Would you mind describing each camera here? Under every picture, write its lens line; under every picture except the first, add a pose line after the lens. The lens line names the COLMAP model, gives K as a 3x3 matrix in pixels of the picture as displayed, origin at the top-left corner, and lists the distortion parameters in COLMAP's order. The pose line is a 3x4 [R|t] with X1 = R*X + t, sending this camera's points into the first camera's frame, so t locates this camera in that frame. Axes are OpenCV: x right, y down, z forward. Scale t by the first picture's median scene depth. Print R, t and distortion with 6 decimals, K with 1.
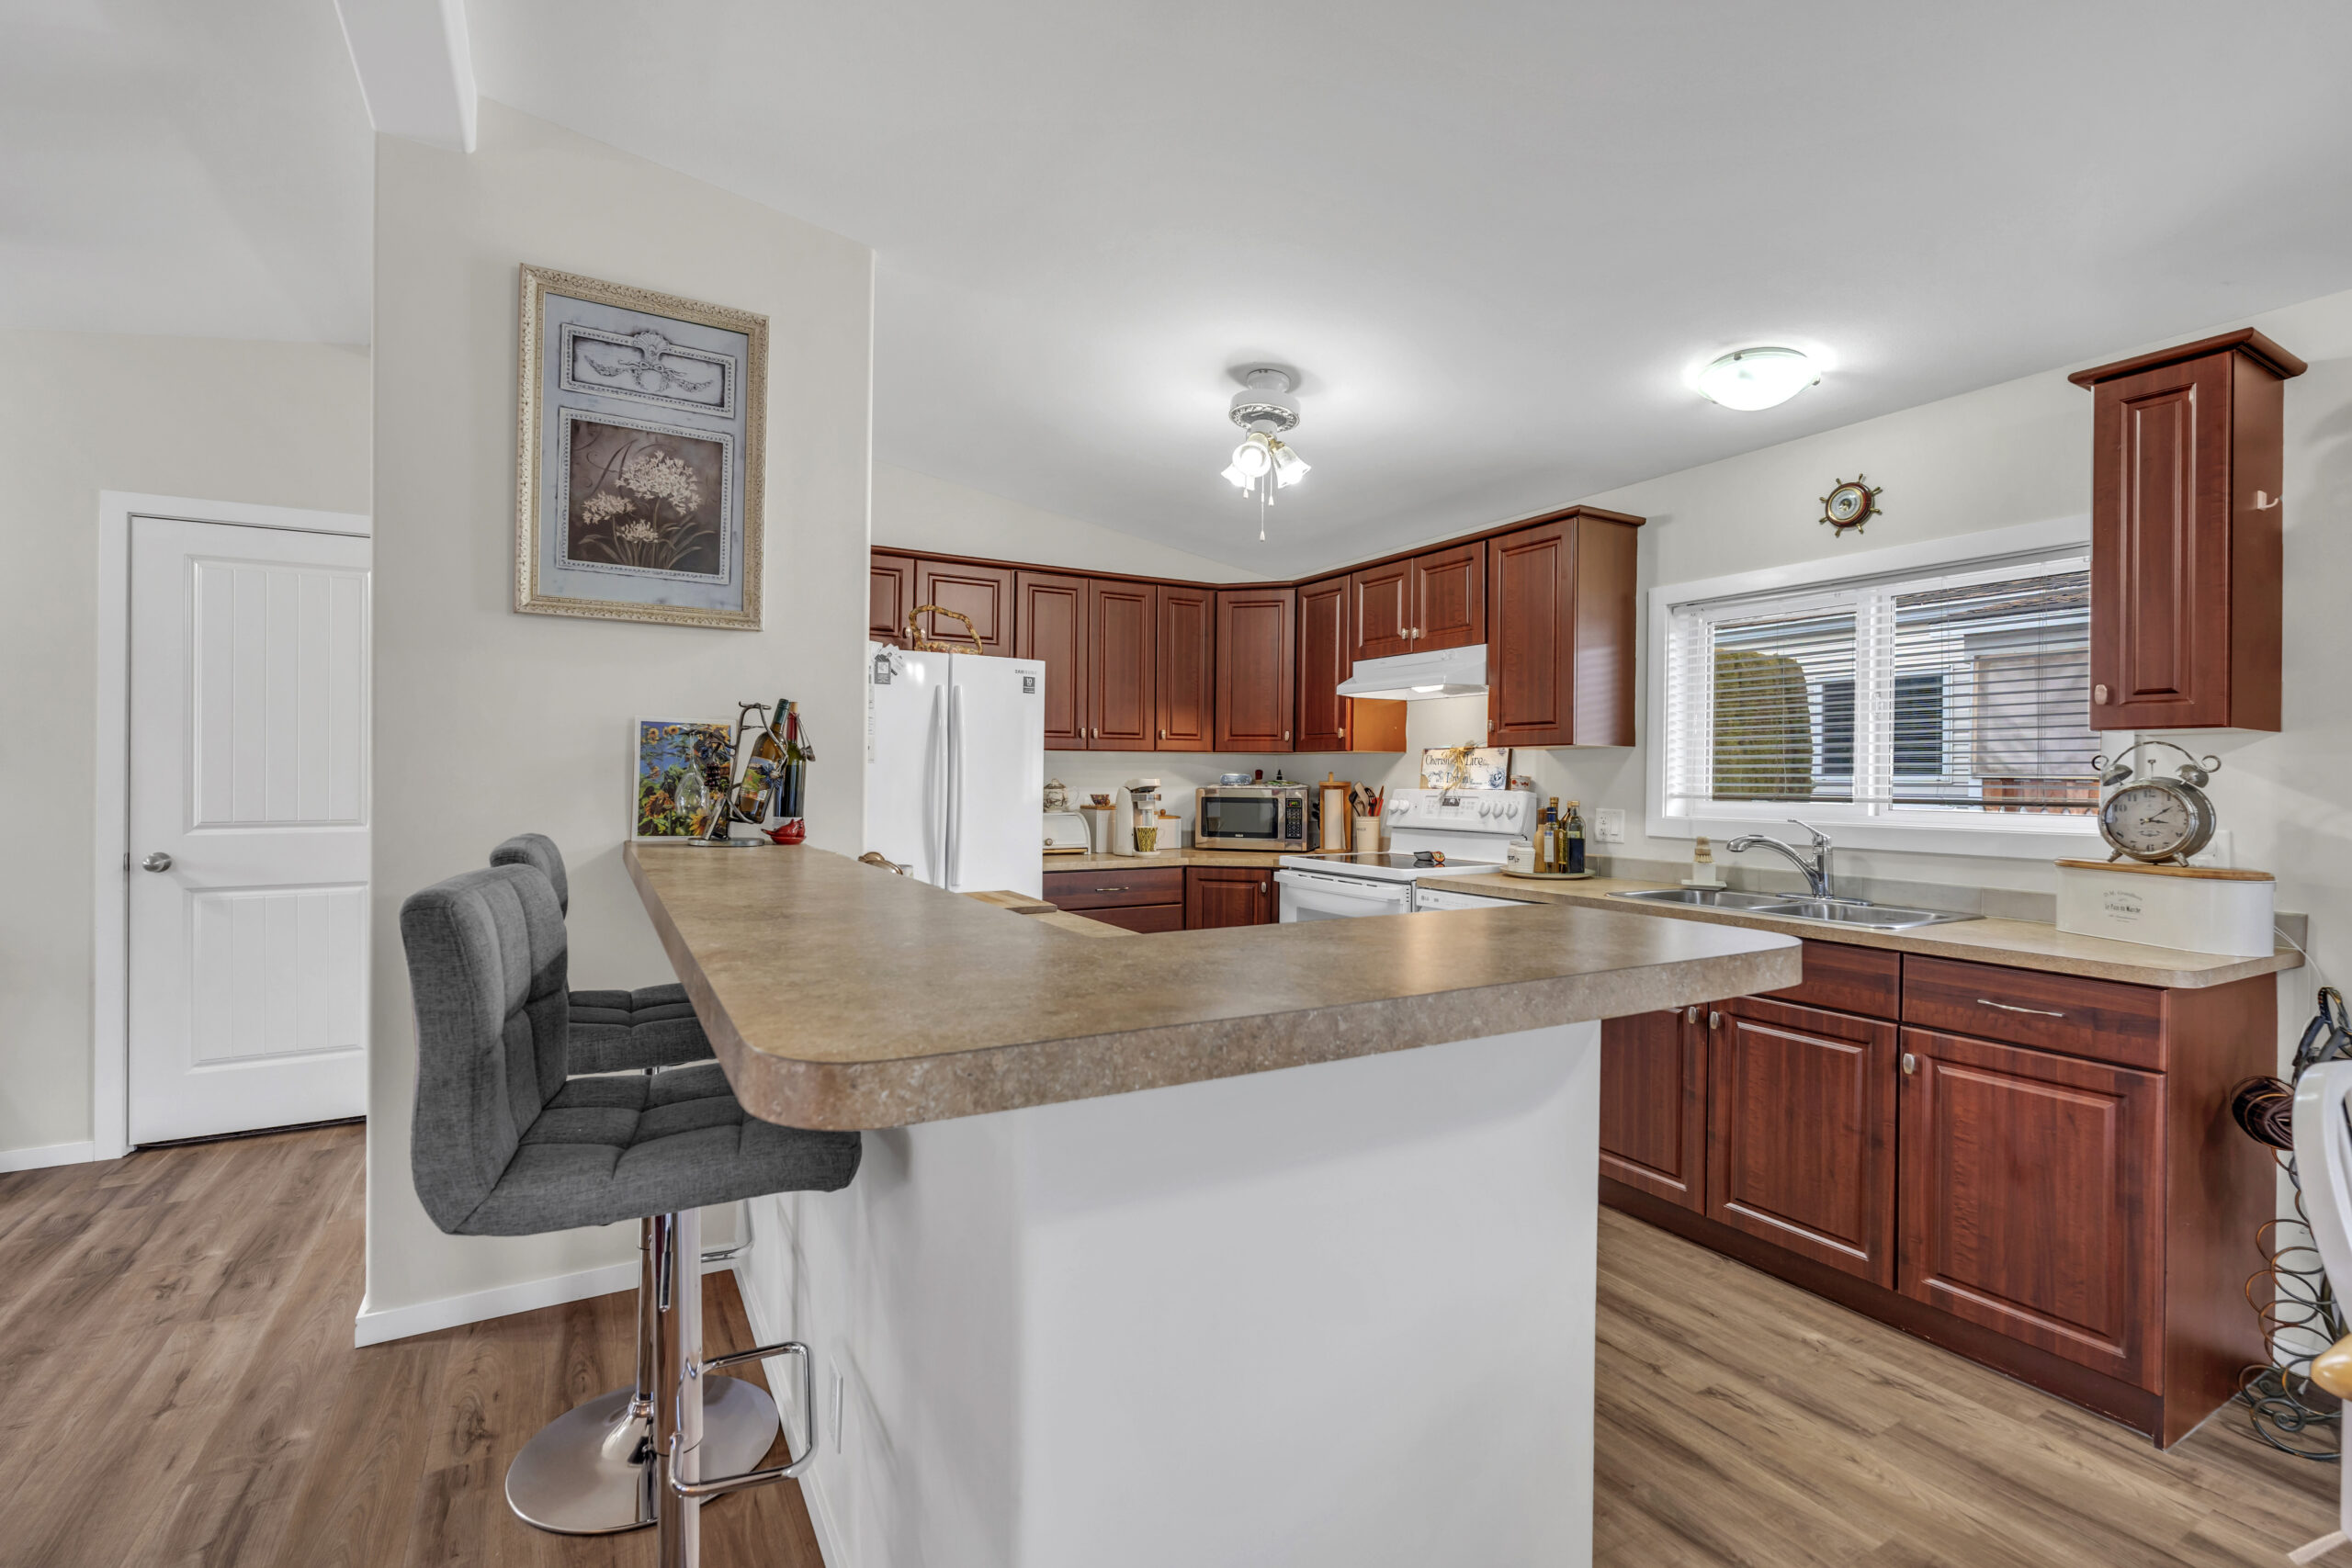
lens RADIAL K [[1024.8, 0, 1180.7], [0, 1024.8, 776.6], [0, 0, 1]] dist [-0.001637, -0.001265]
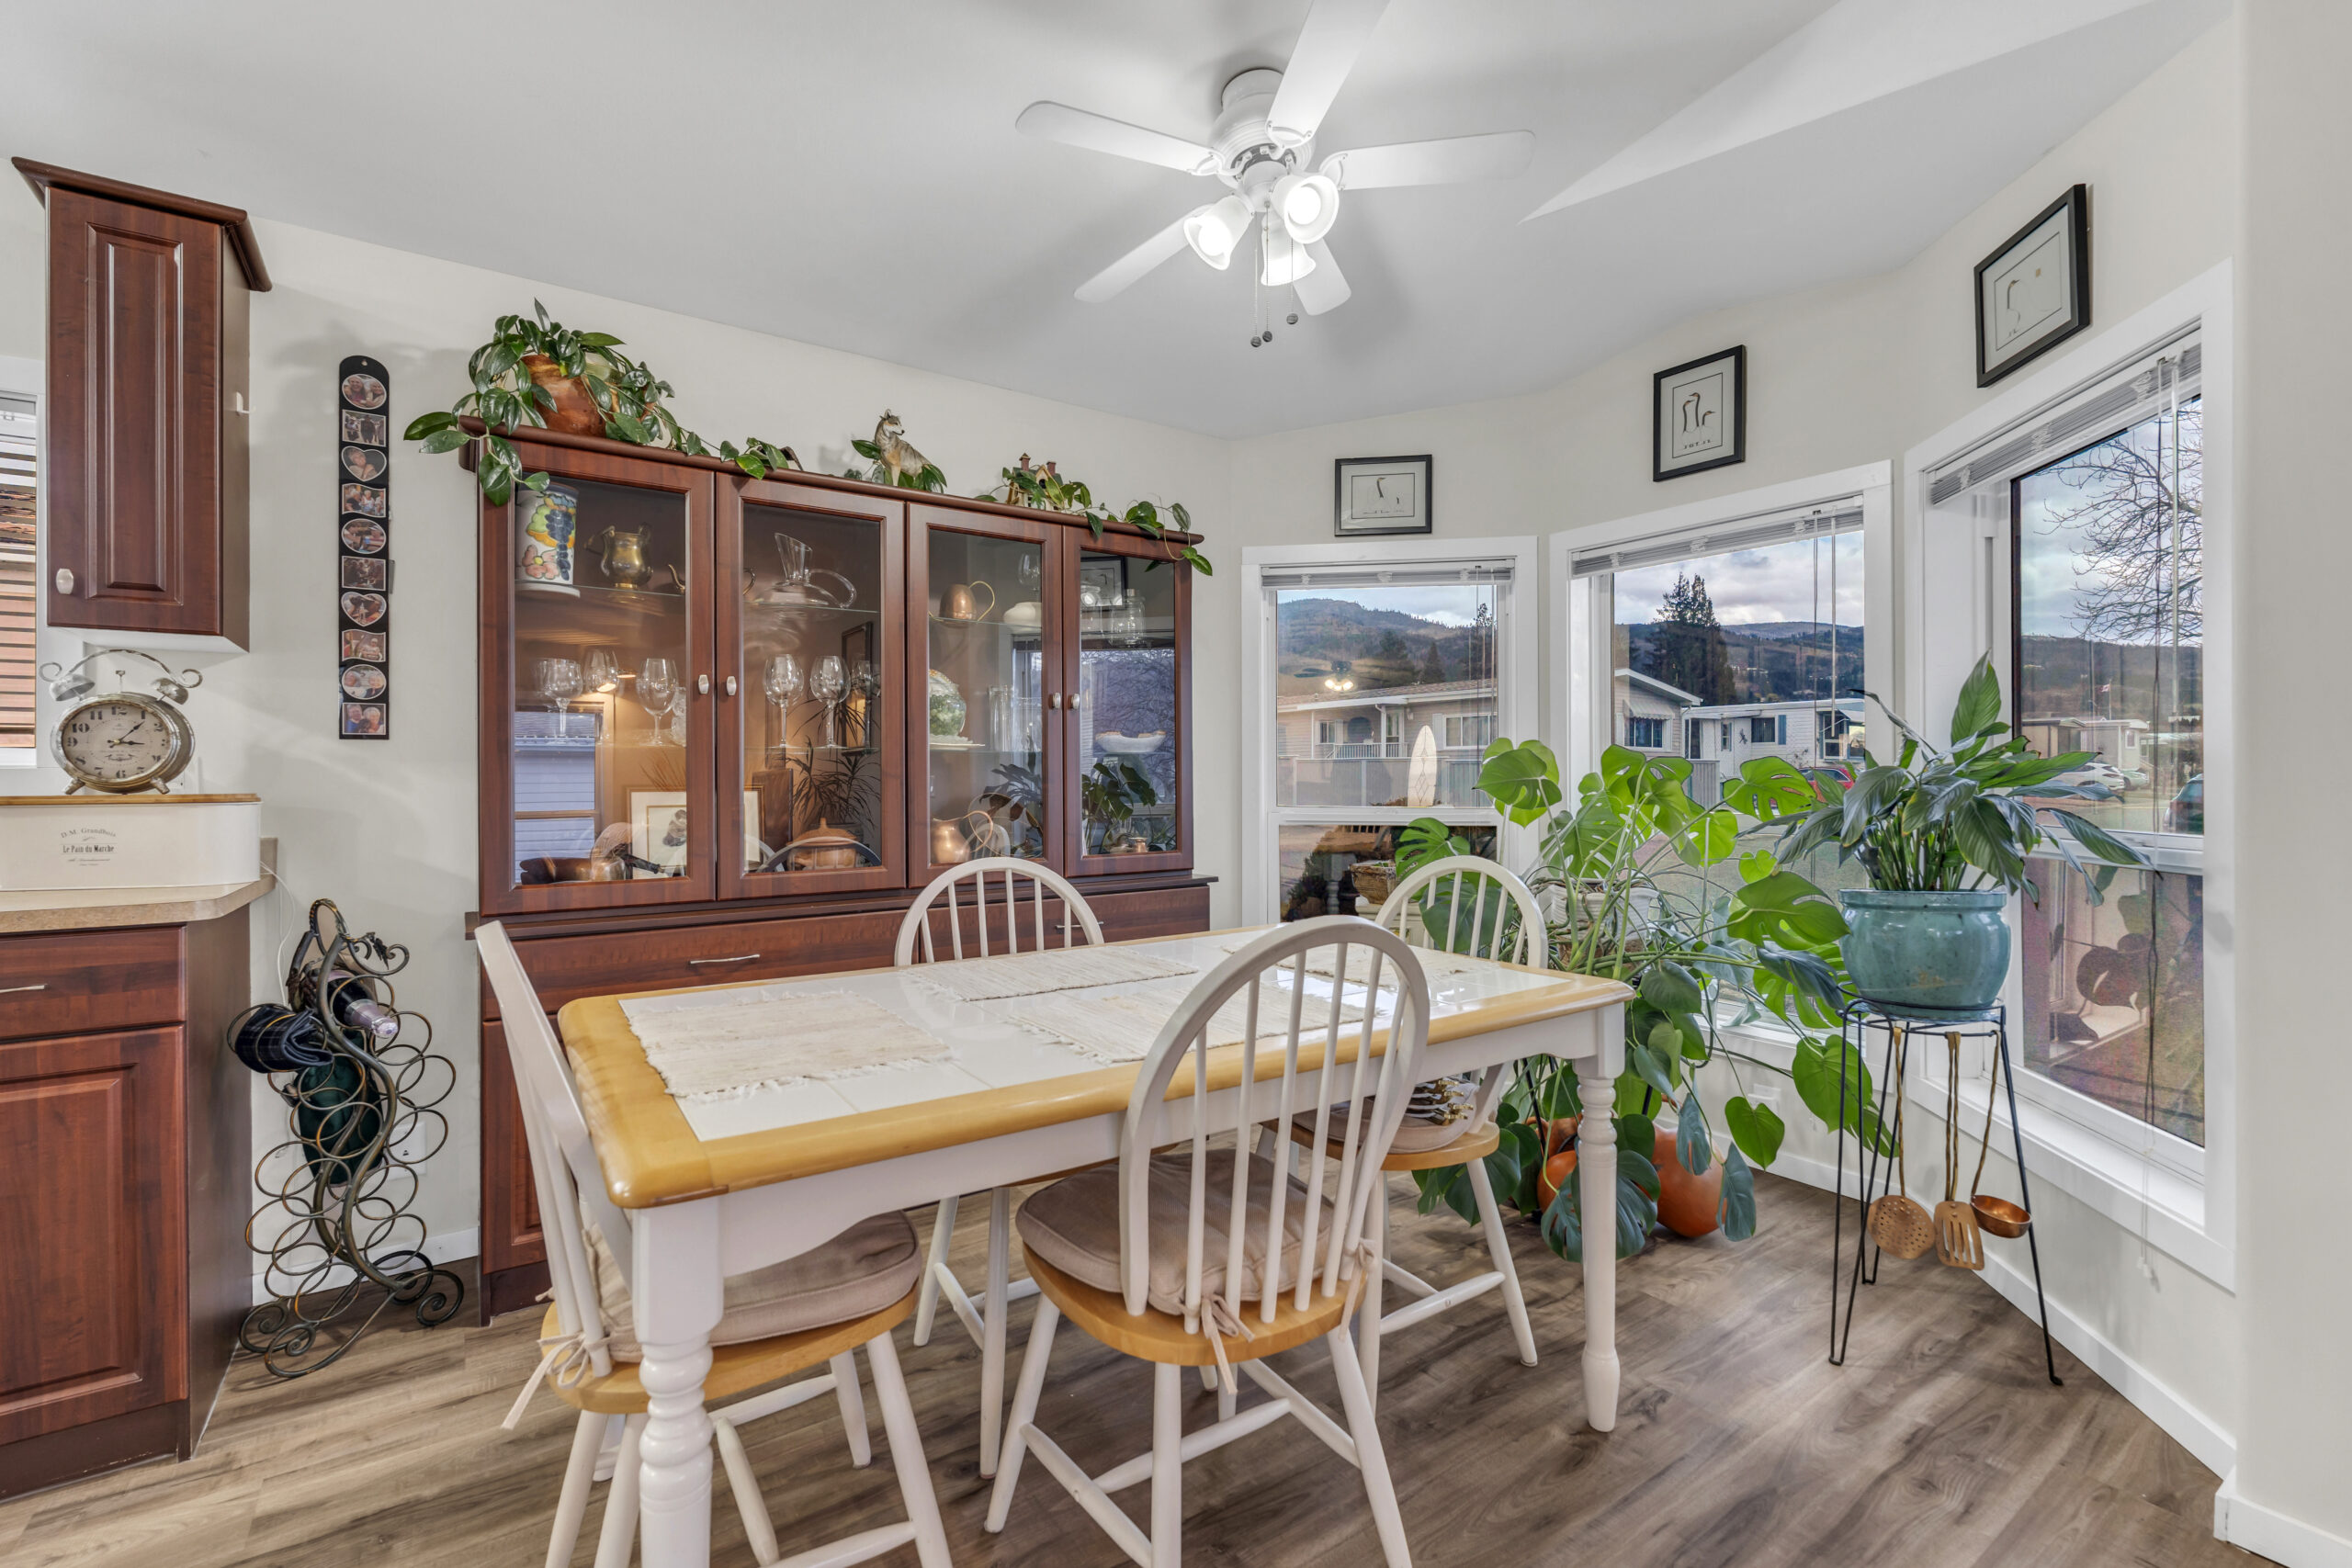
lens RADIAL K [[1024.8, 0, 1181.7], [0, 1024.8, 773.0], [0, 0, 1]] dist [-0.001637, -0.001265]
pose [[-0.090901, -0.010075, 0.995809, 0.023857], [0.001308, 0.999947, 0.010237, 0.052983], [-0.995859, 0.002233, -0.090883, 0.177110]]
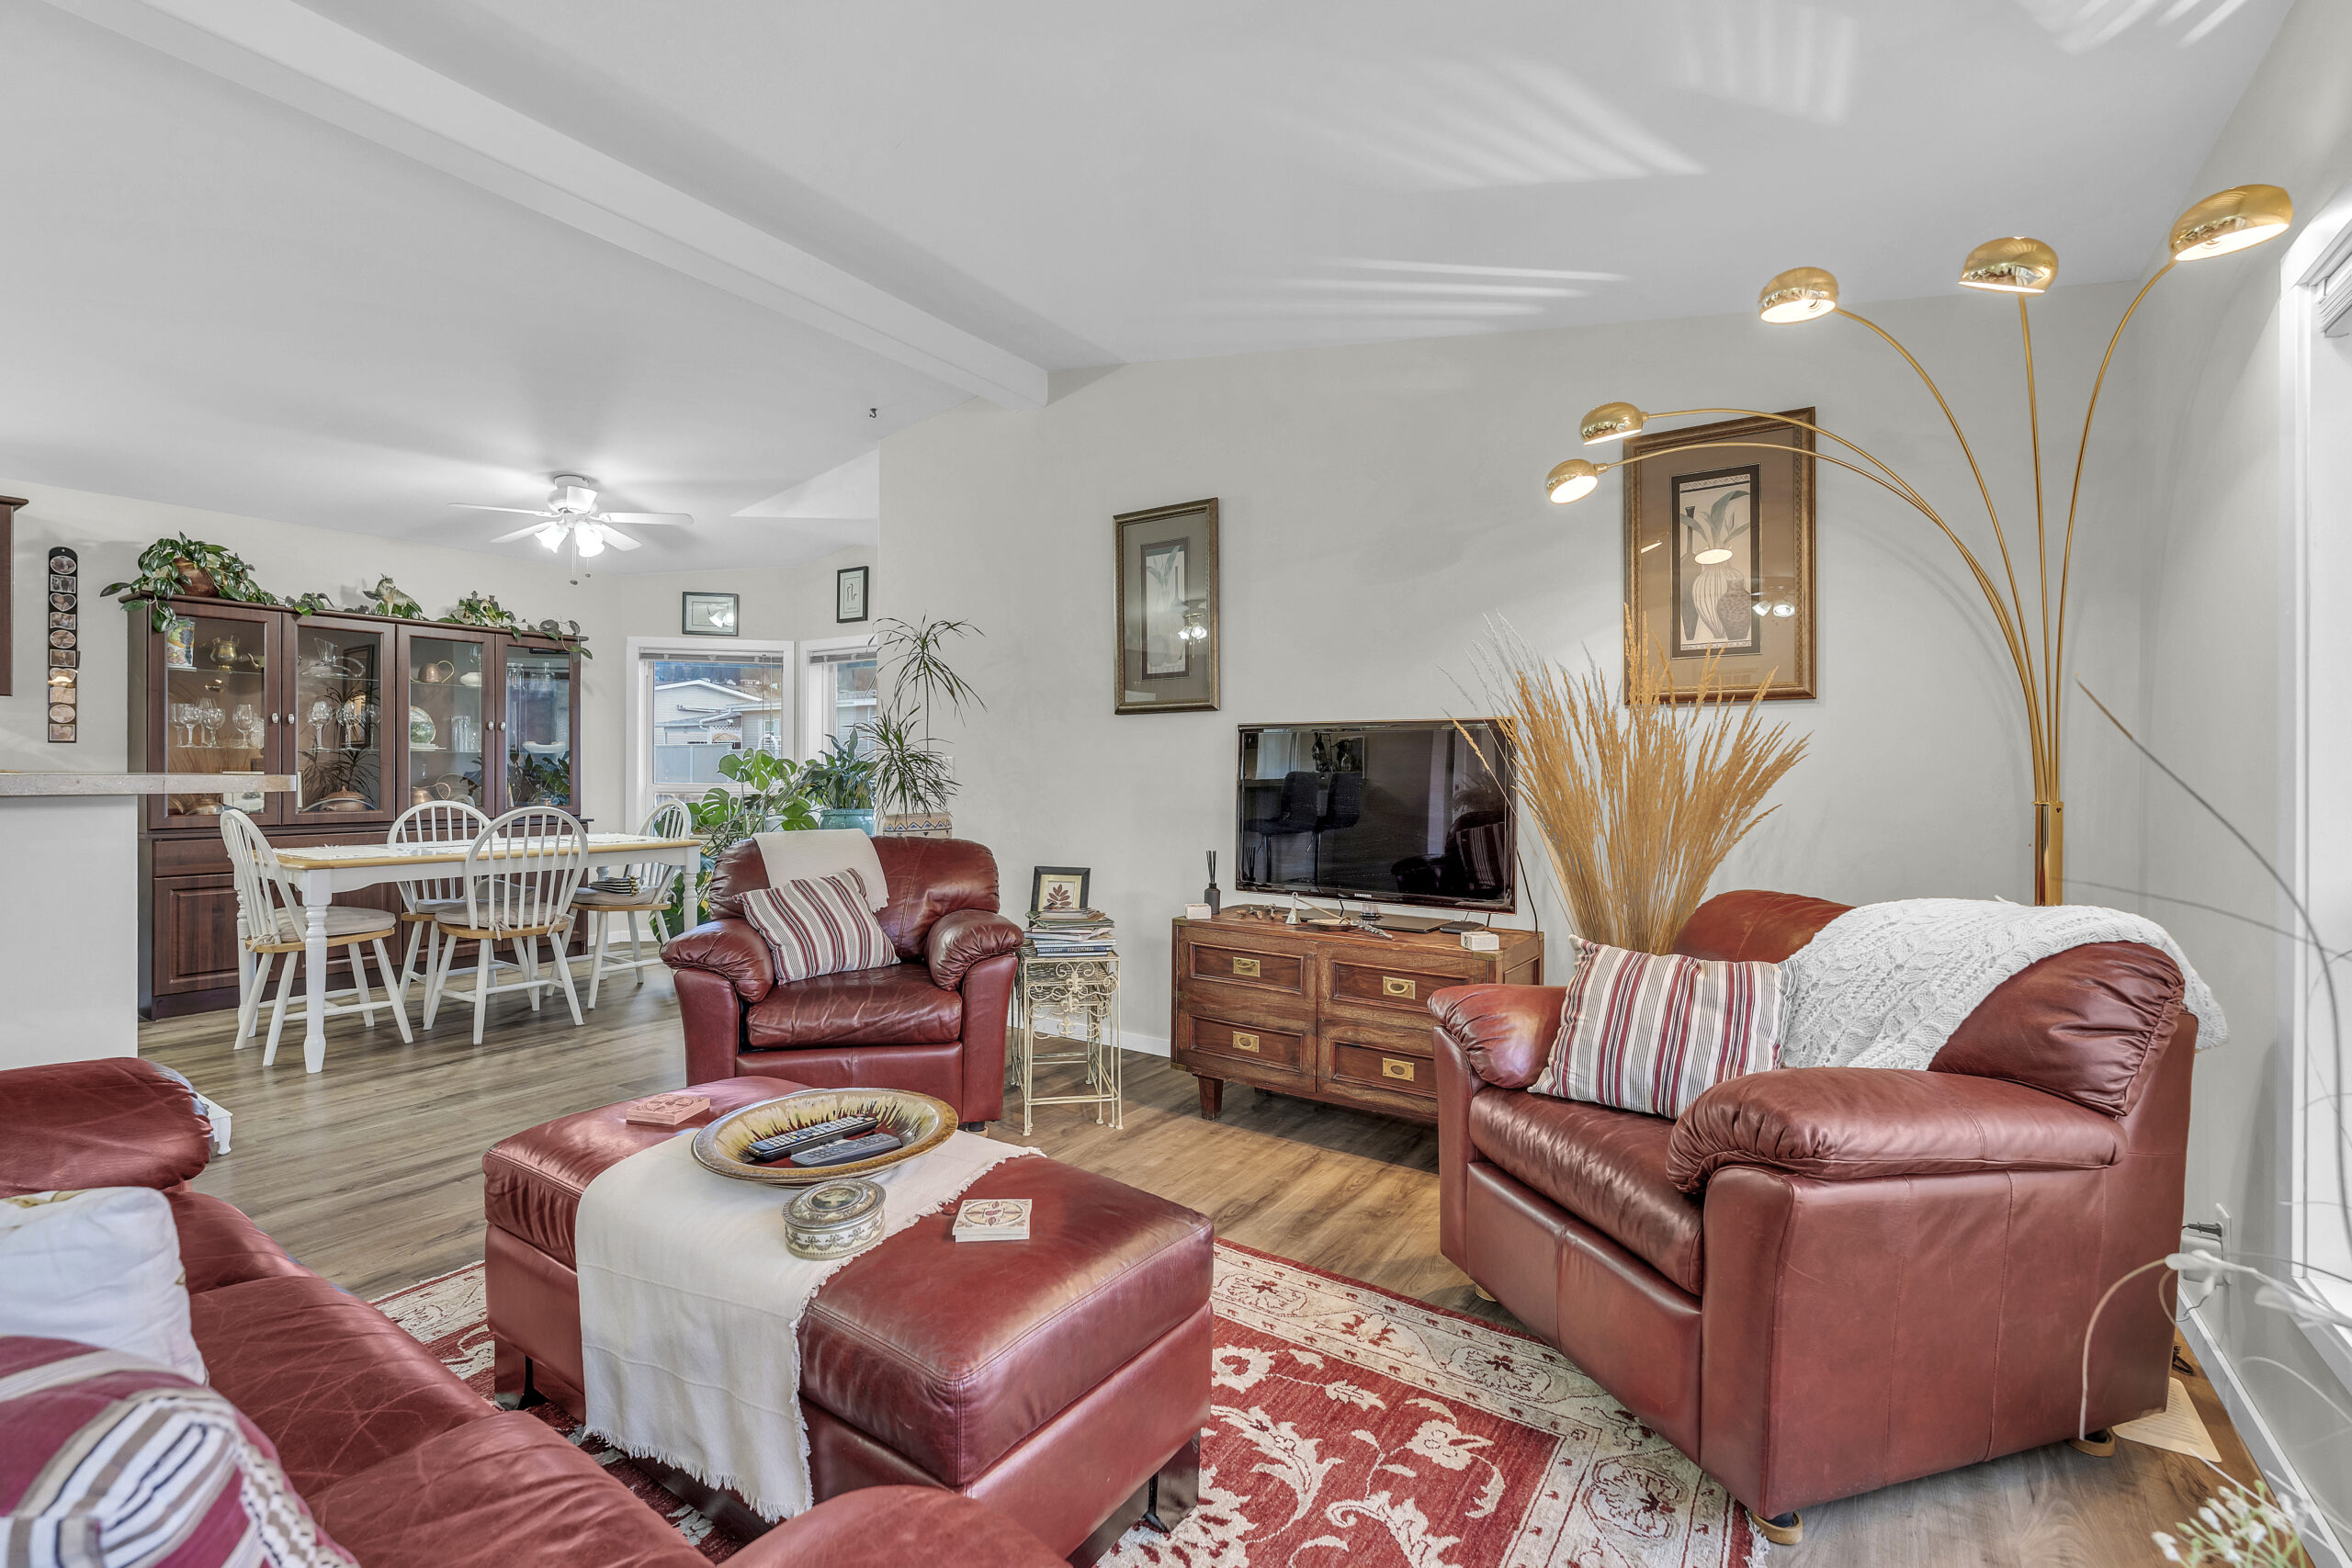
lens RADIAL K [[1024.8, 0, 1158.0], [0, 1024.8, 768.5], [0, 0, 1]] dist [-0.001637, -0.001265]
pose [[-0.441834, -0.013388, 0.896997, -1.418158], [-0.009779, 0.999901, 0.010107, 0.038927], [-0.897043, -0.004306, -0.441921, -0.101631]]
